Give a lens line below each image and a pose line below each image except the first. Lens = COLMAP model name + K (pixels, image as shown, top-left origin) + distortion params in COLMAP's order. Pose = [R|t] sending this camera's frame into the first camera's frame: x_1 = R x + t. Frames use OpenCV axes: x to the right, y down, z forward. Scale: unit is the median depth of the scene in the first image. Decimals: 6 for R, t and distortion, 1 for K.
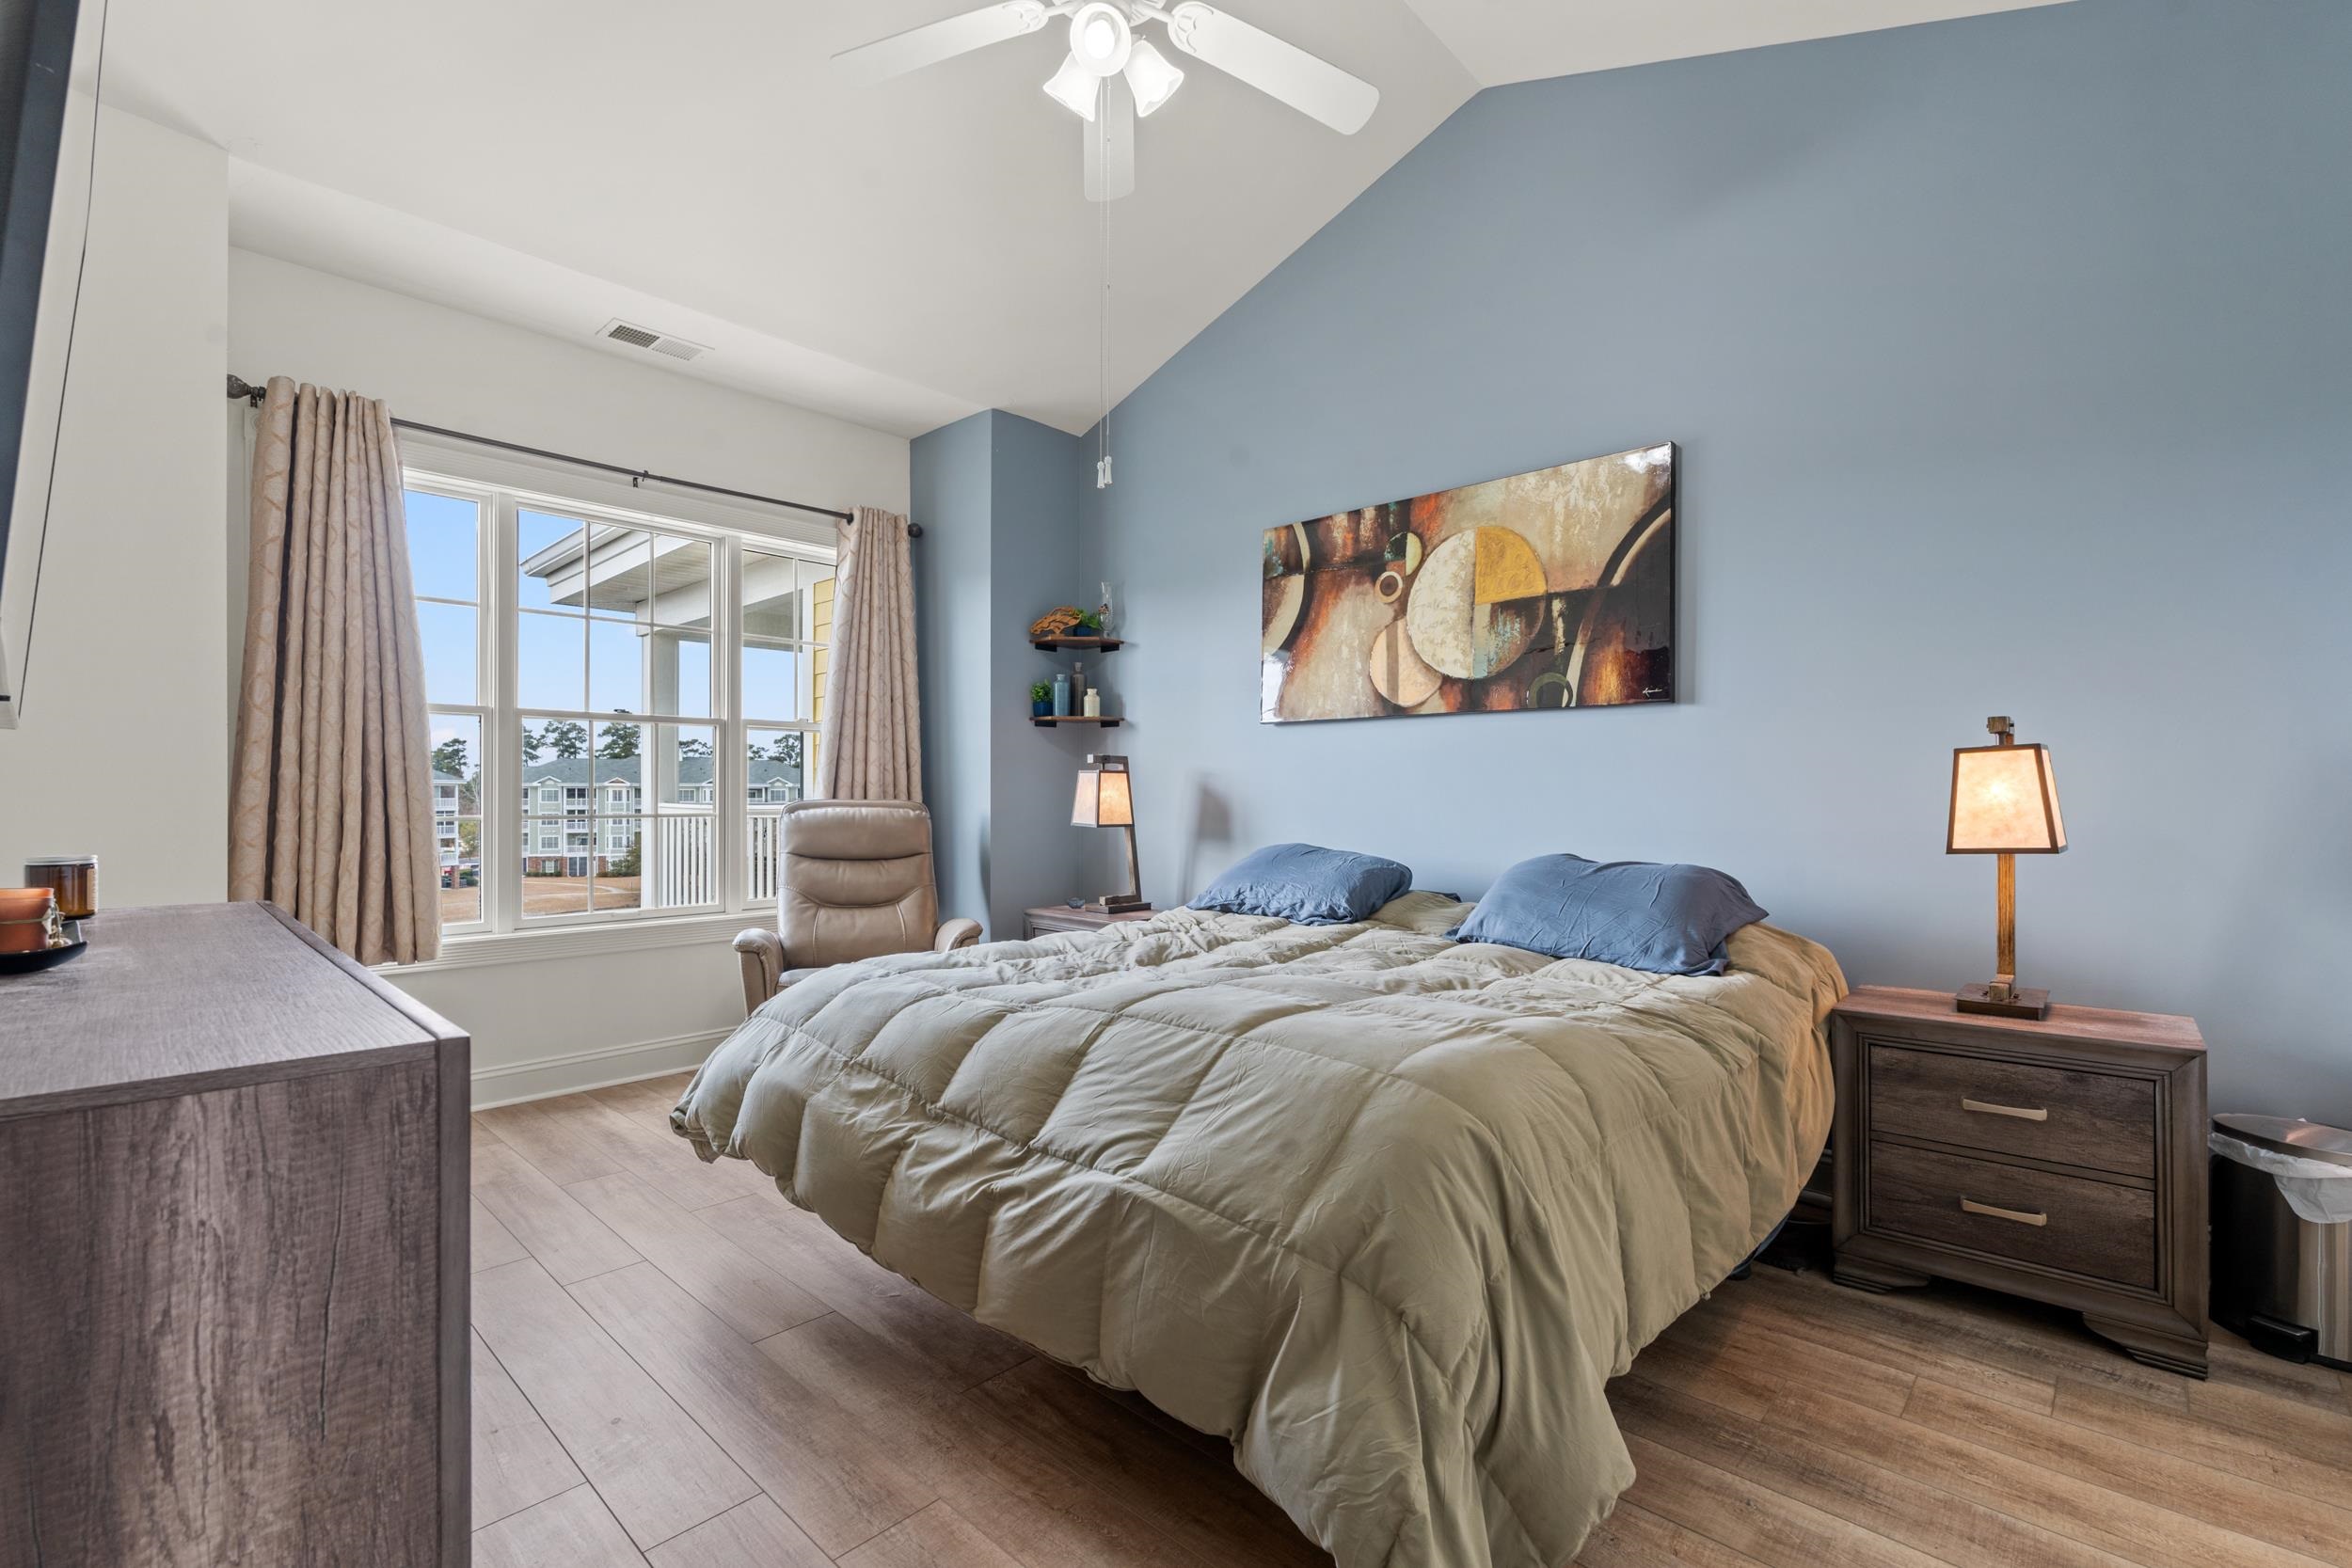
lens RADIAL K [[1029.5, 0, 1198.5], [0, 1029.5, 790.7], [0, 0, 1]] dist [-0.001460, 0.000148]
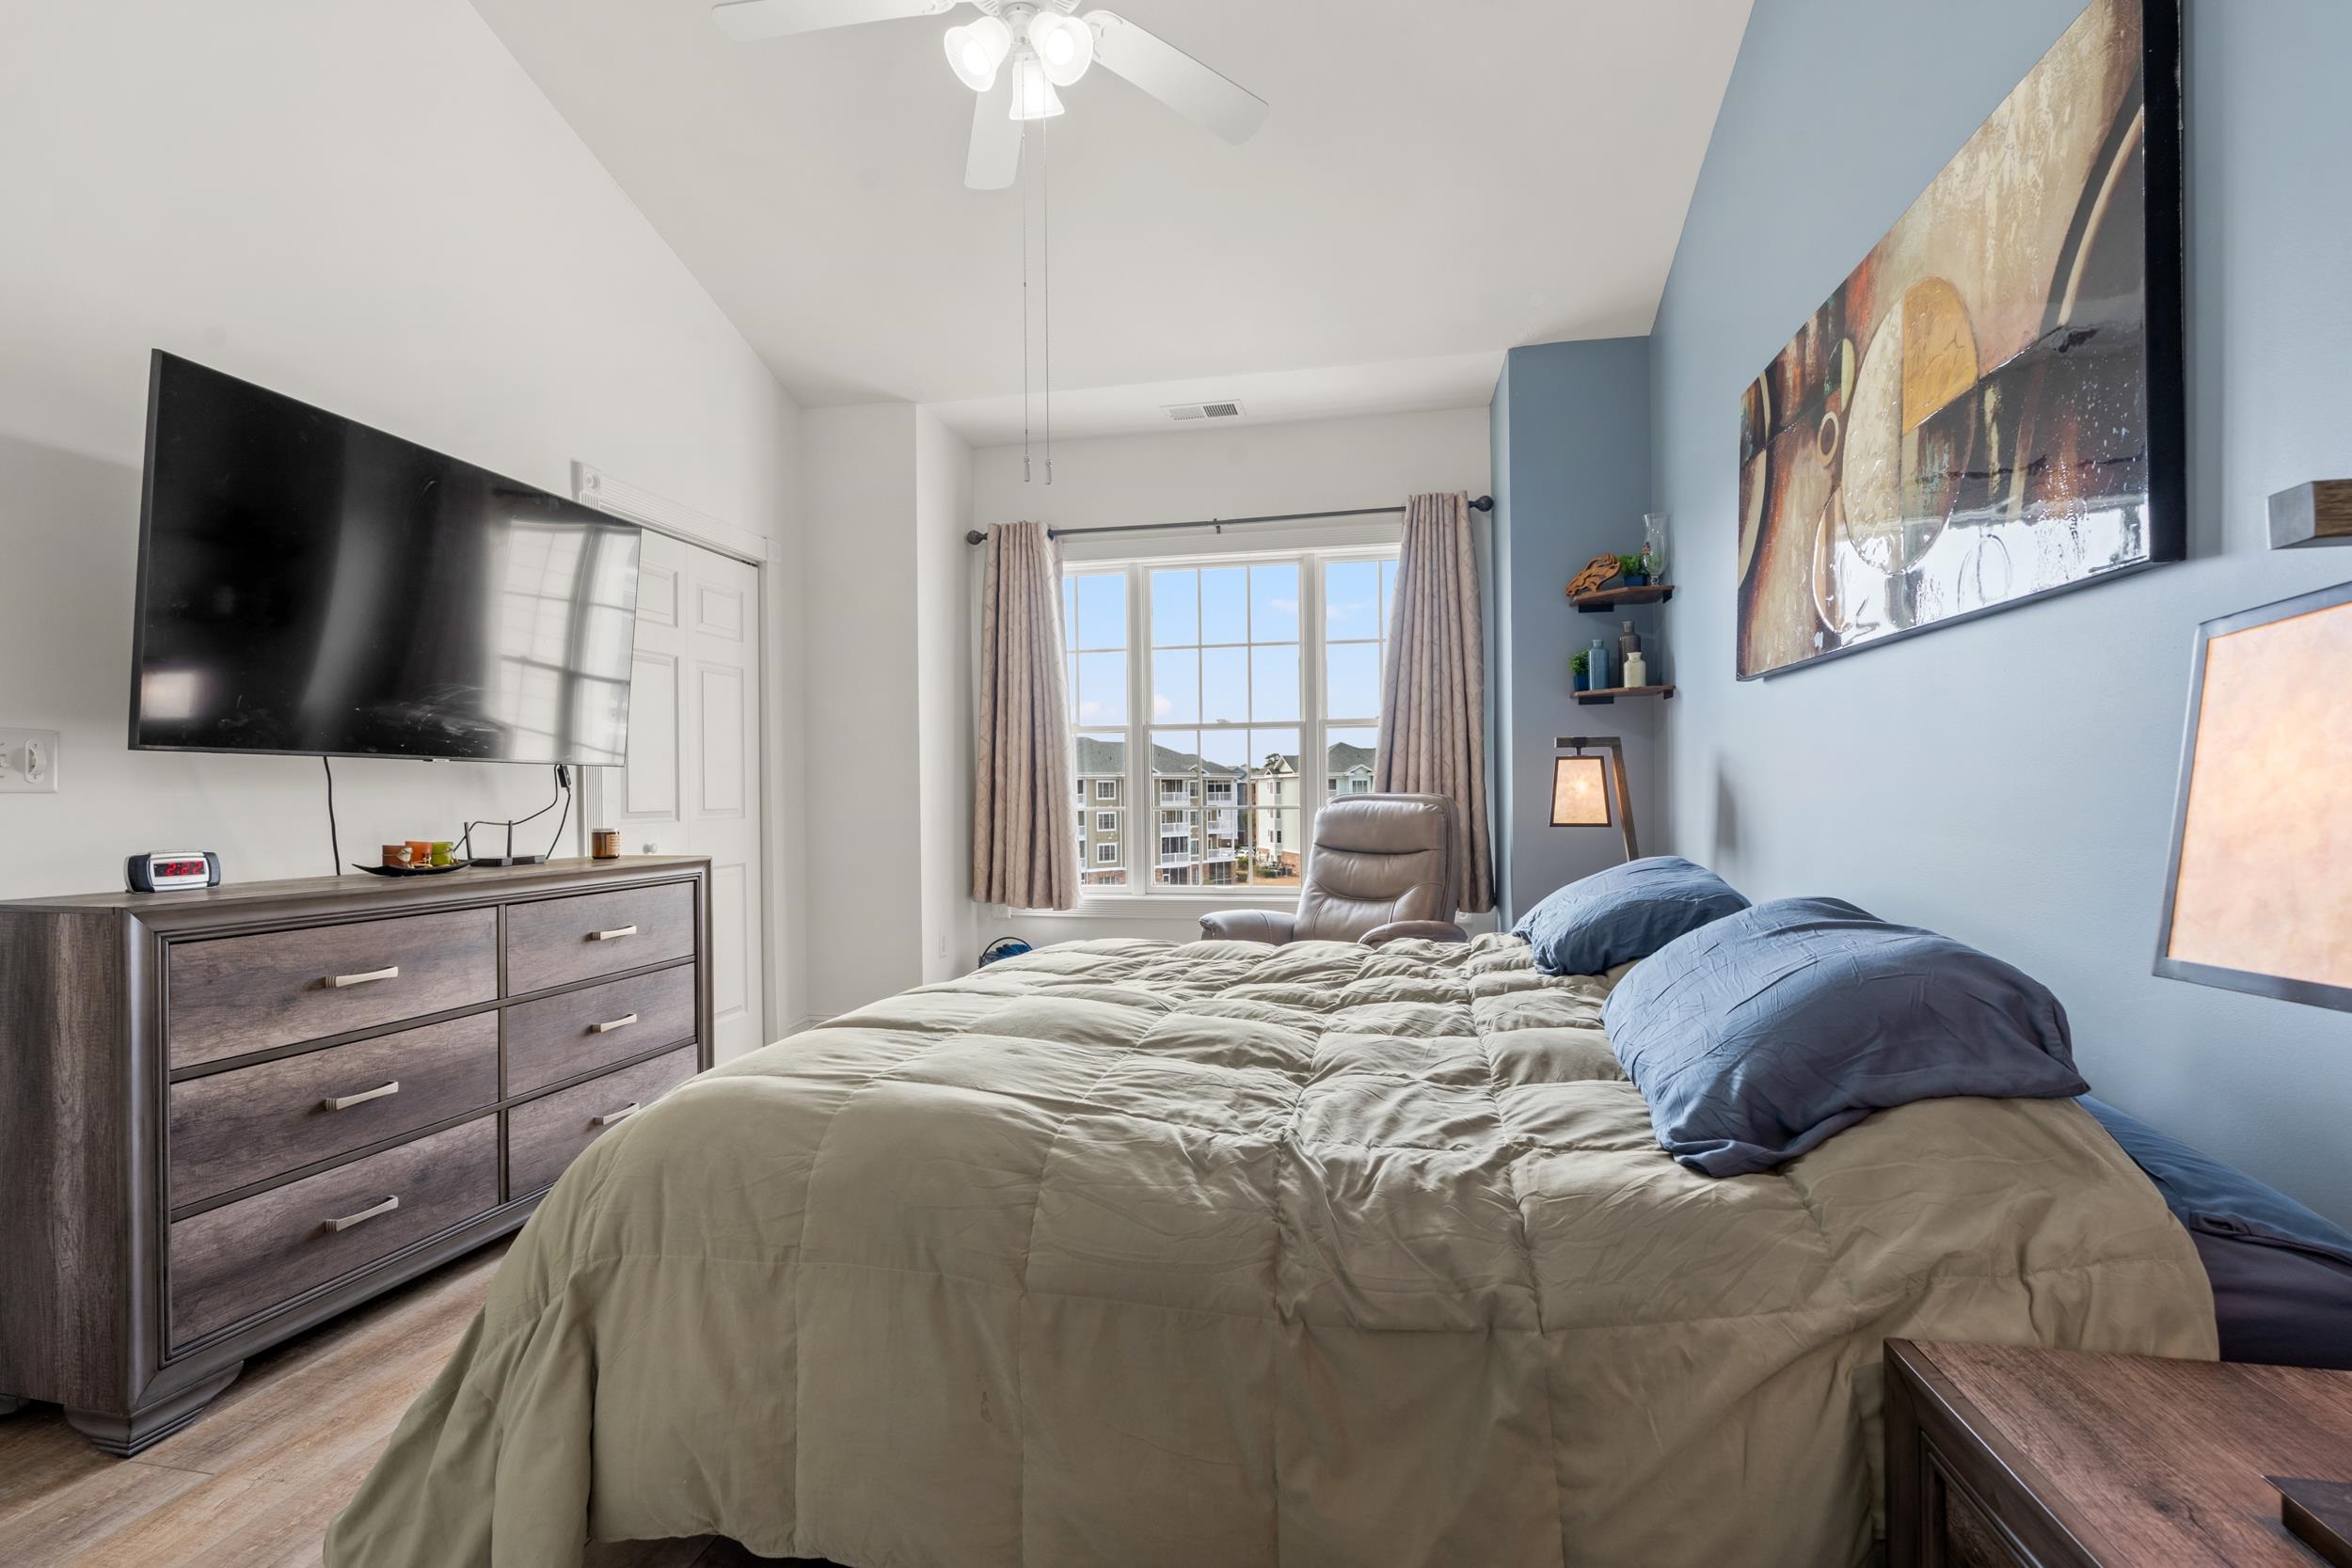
lens RADIAL K [[1029.5, 0, 1162.6], [0, 1029.5, 789.1], [0, 0, 1]] dist [-0.001460, 0.000148]
pose [[0.521639, -0.007246, -0.853135, 0.447023], [0.014904, 0.999889, 0.000620, 0.001187], [0.853036, -0.013039, 0.521689, 0.316848]]
